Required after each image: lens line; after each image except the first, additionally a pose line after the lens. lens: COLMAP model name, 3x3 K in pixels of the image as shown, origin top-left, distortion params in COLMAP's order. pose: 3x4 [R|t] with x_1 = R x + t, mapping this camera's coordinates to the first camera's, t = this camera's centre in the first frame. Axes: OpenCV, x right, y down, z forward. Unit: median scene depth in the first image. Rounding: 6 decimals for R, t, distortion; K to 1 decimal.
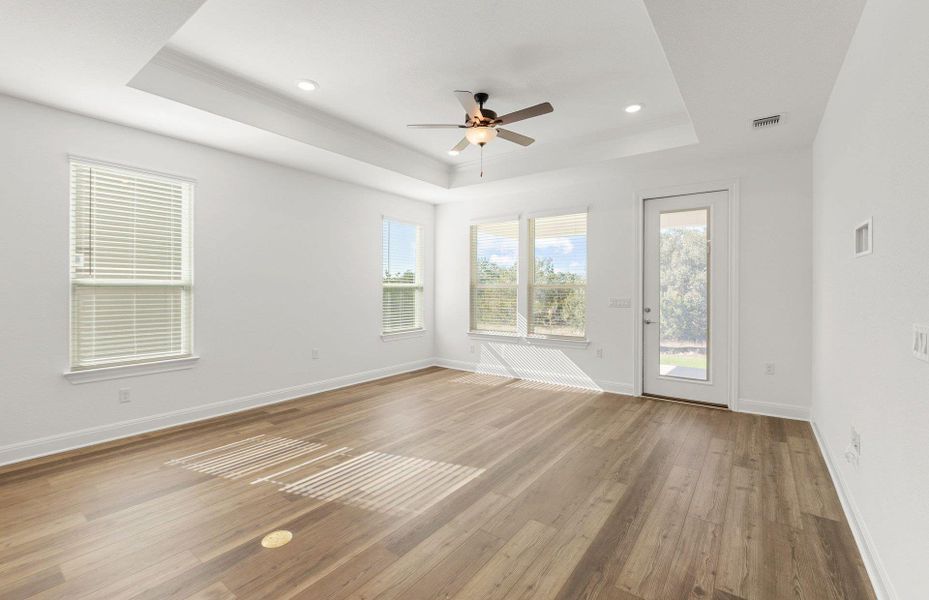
lens RADIAL K [[394.0, 0, 471.9], [0, 394.0, 294.1], [0, 0, 1]] dist [-0.013297, -0.000214]
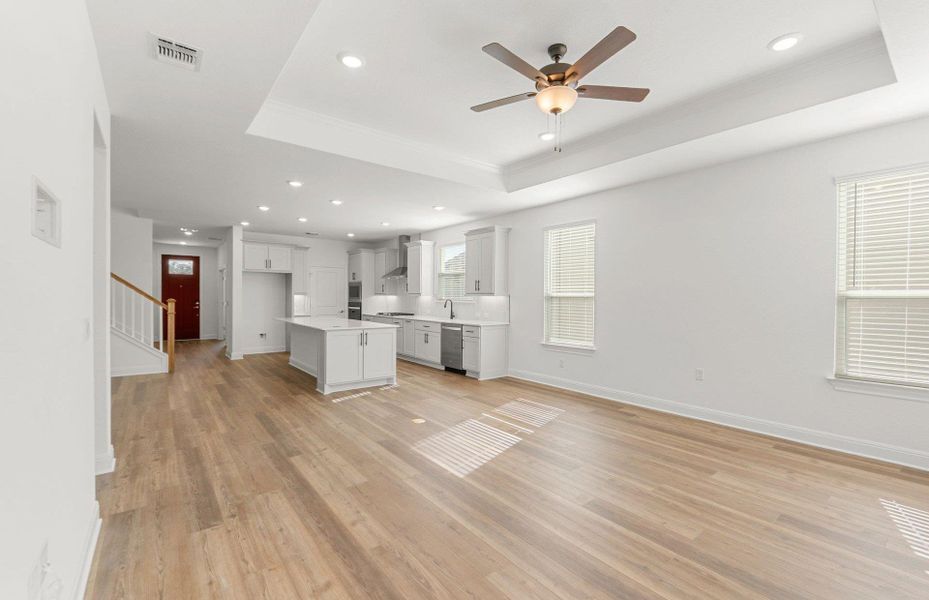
lens RADIAL K [[394.0, 0, 471.9], [0, 394.0, 294.1], [0, 0, 1]] dist [-0.013297, -0.000214]
pose [[-0.258471, -0.010196, -0.965965, 0.985780], [-0.021249, 0.999762, -0.004867, -0.020817], [0.965785, 0.019268, -0.258626, 1.245534]]
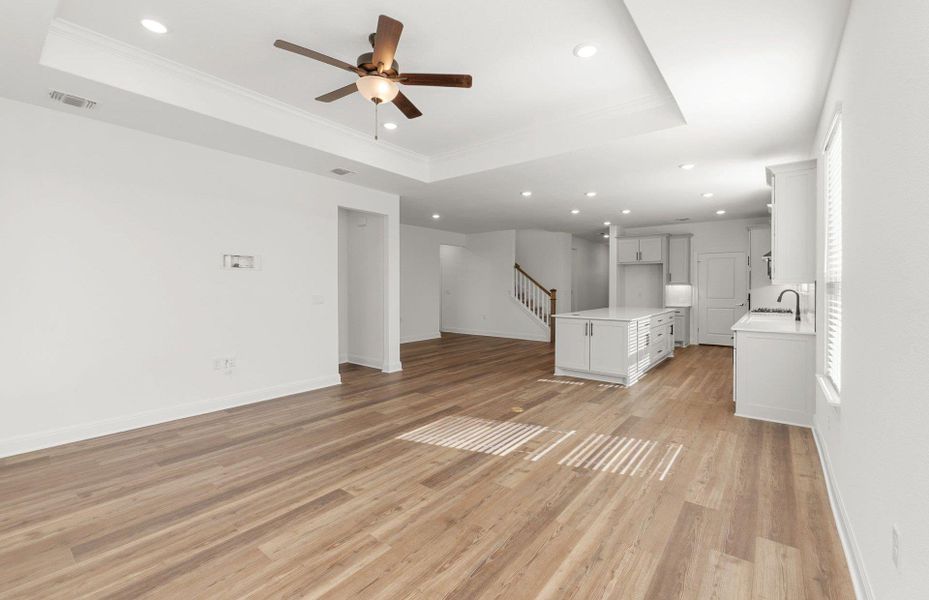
lens RADIAL K [[394.0, 0, 471.9], [0, 394.0, 294.1], [0, 0, 1]] dist [-0.013297, -0.000214]
pose [[-0.999500, -0.002399, 0.031520, -0.227703], [-0.001386, 0.999483, 0.032119, -0.026764], [-0.031580, 0.032059, -0.998987, 2.112335]]
